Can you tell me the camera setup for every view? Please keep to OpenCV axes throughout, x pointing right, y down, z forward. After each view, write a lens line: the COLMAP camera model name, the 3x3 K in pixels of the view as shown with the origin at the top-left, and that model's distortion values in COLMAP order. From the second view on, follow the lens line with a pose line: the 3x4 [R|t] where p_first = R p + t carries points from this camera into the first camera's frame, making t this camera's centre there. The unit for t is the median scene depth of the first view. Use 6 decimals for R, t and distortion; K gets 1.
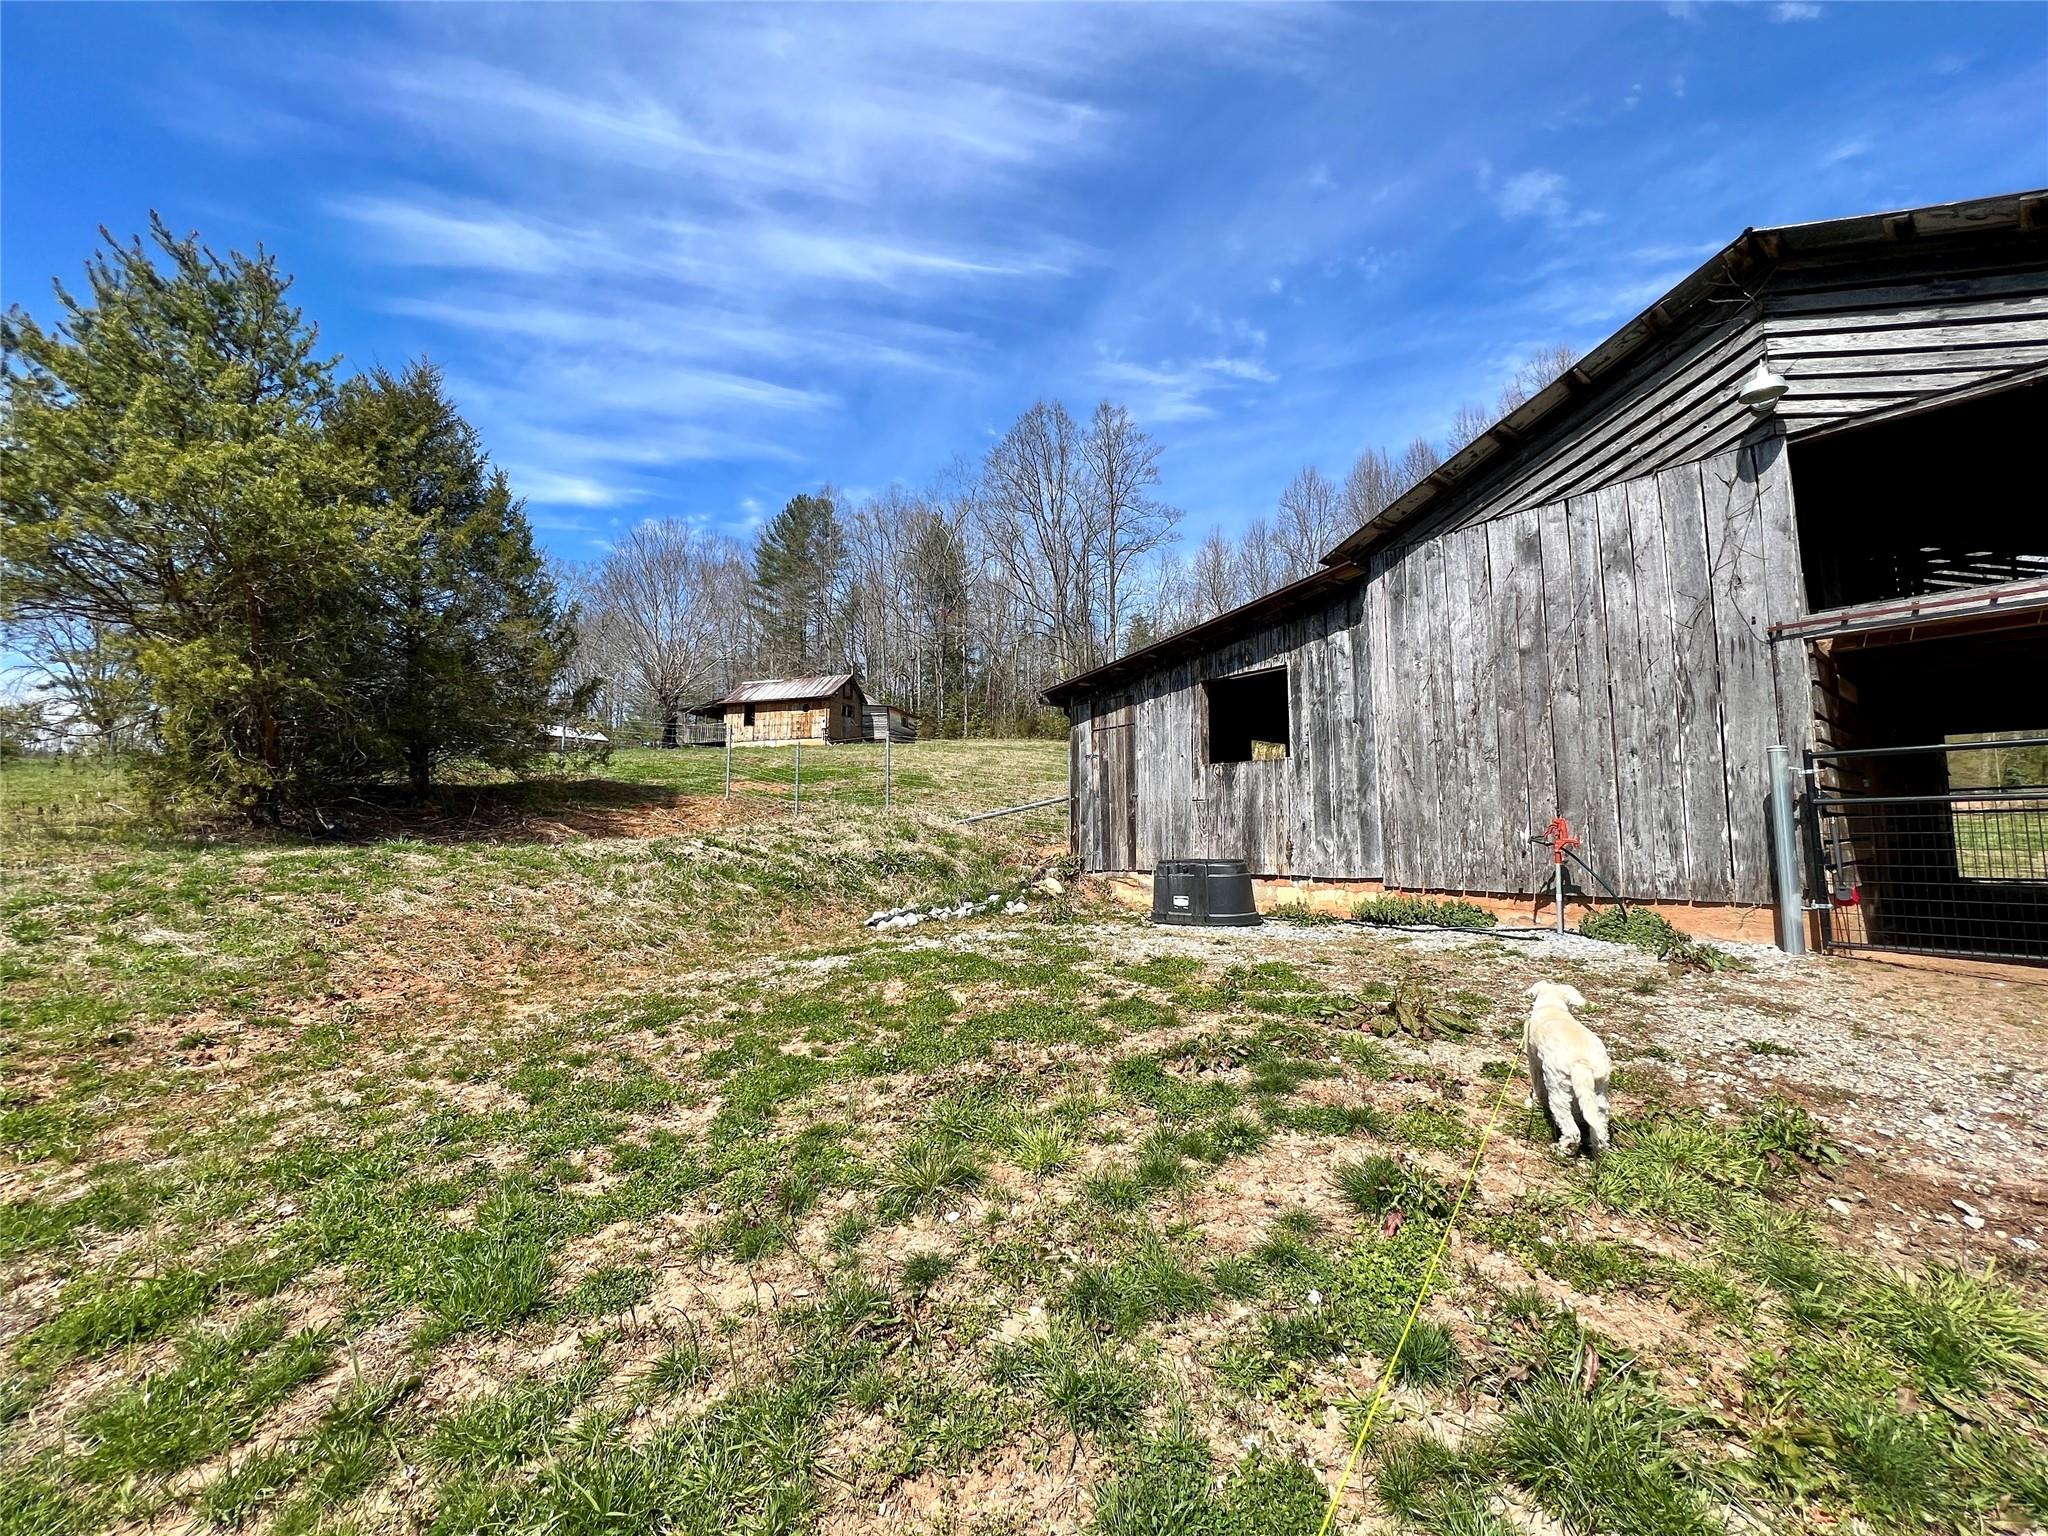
lens RADIAL K [[810.6, 0, 1030.9], [0, 810.6, 763.4], [0, 0, 1]] dist [0.001166, 0.000168]
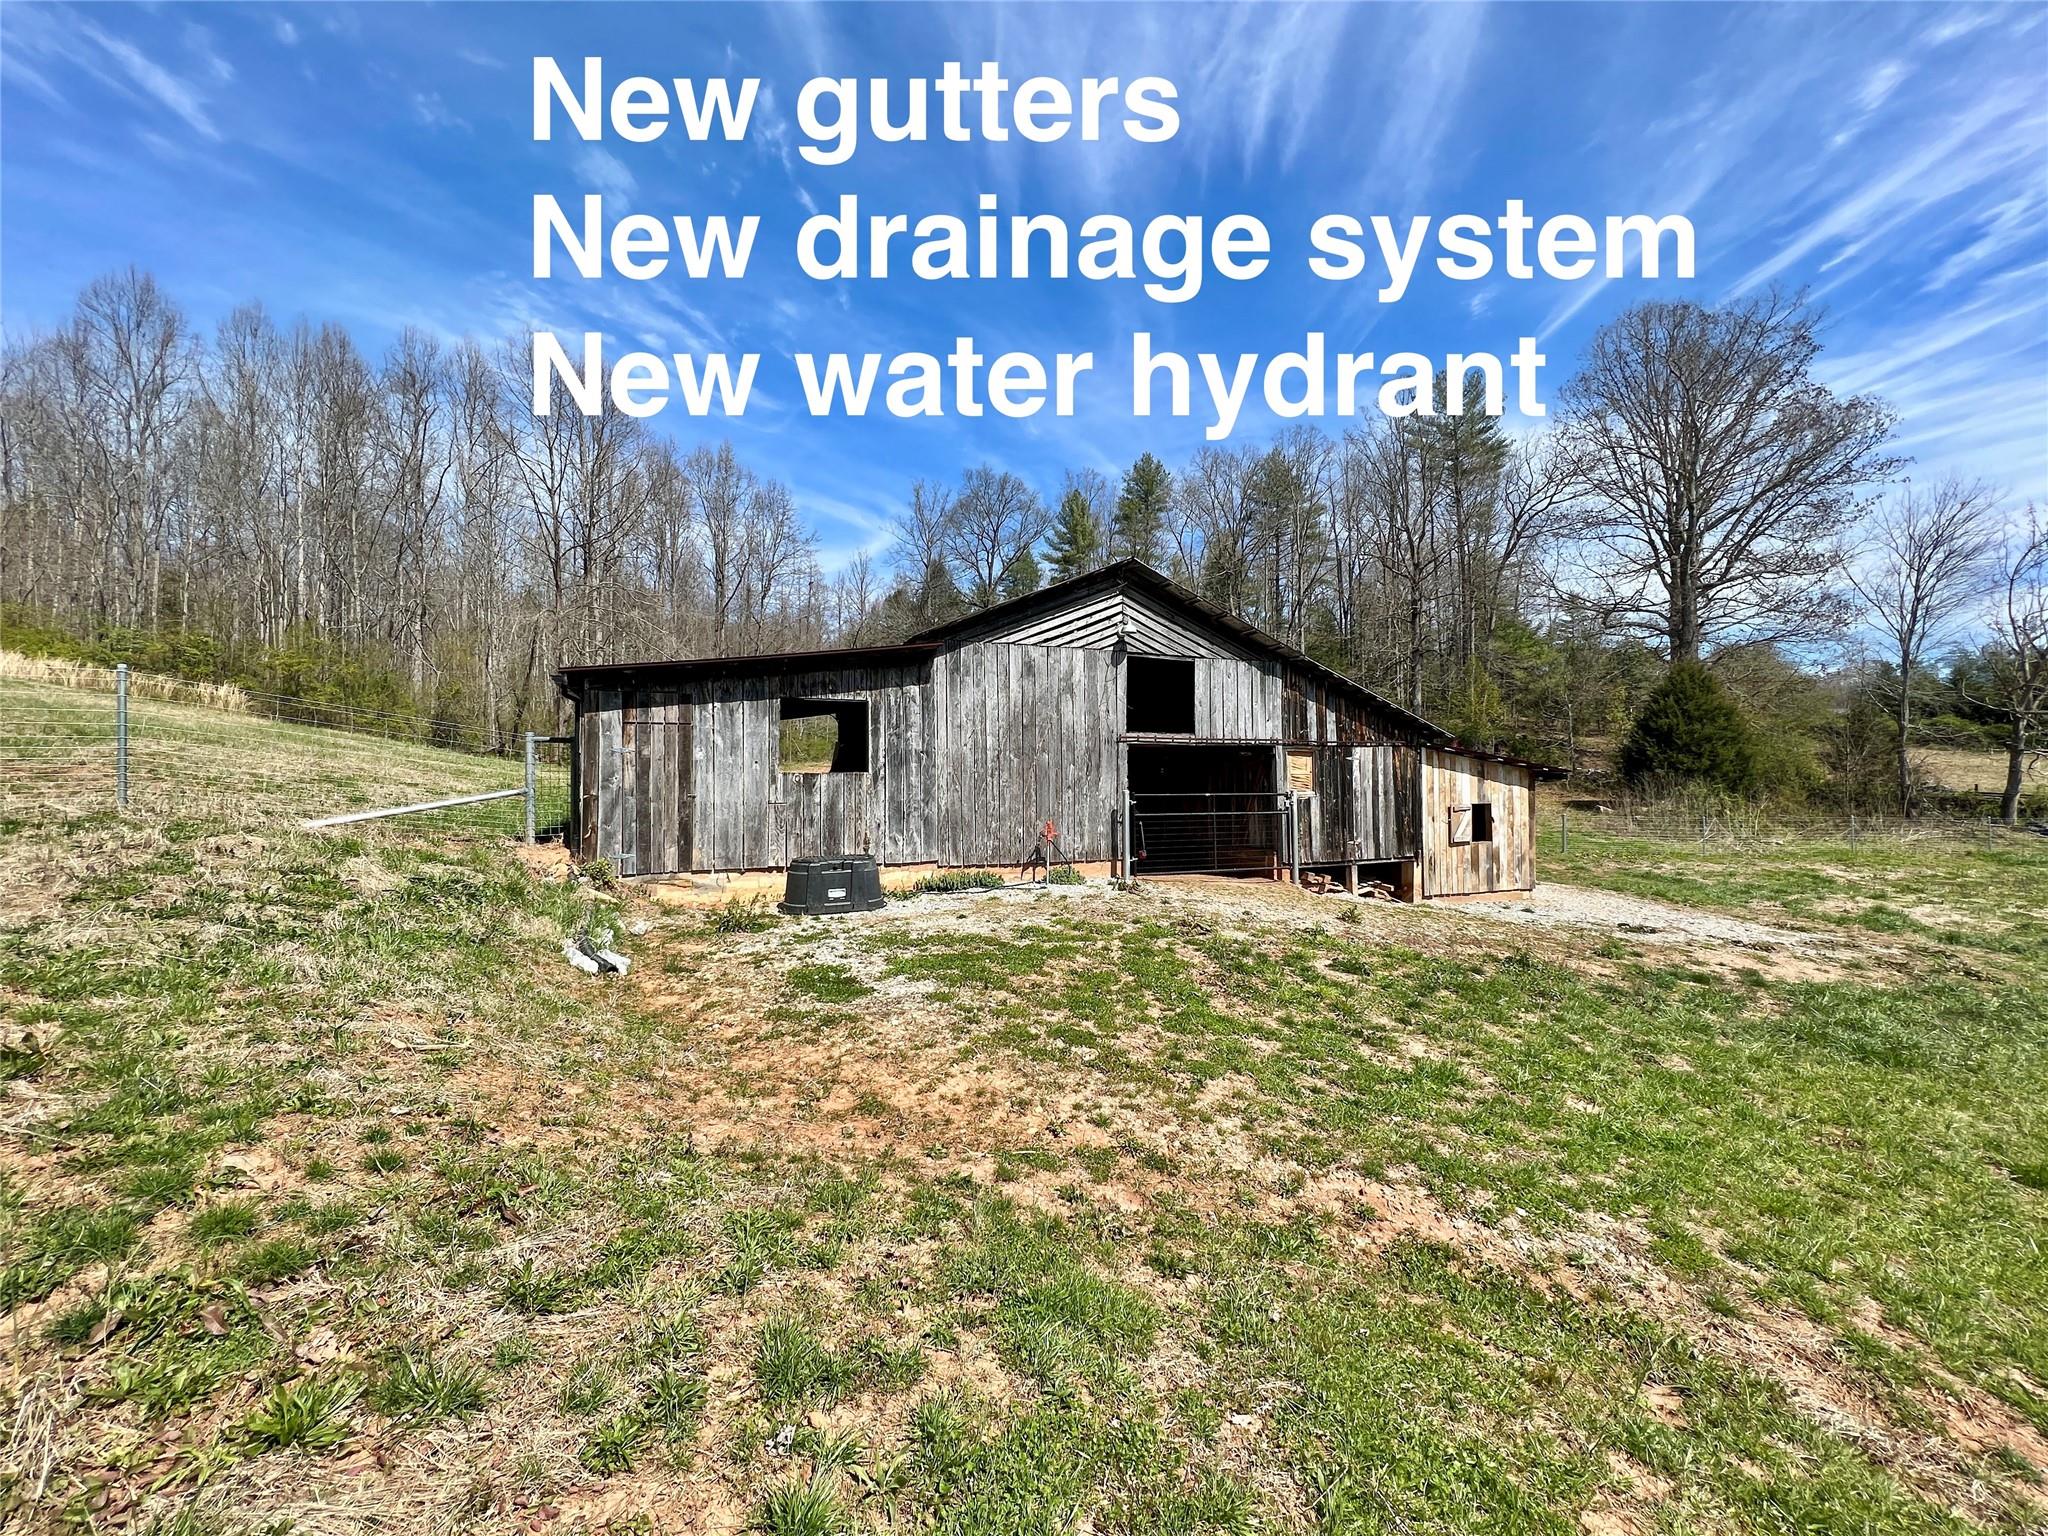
lens RADIAL K [[810.6, 0, 1033.0], [0, 810.6, 769.9], [0, 0, 1]] dist [0.001166, 0.000168]
pose [[0.277828, 0.005282, 0.960616, -0.903558], [-0.097962, 0.994928, 0.022861, -0.072116], [-0.955623, -0.100455, 0.276936, 0.410809]]
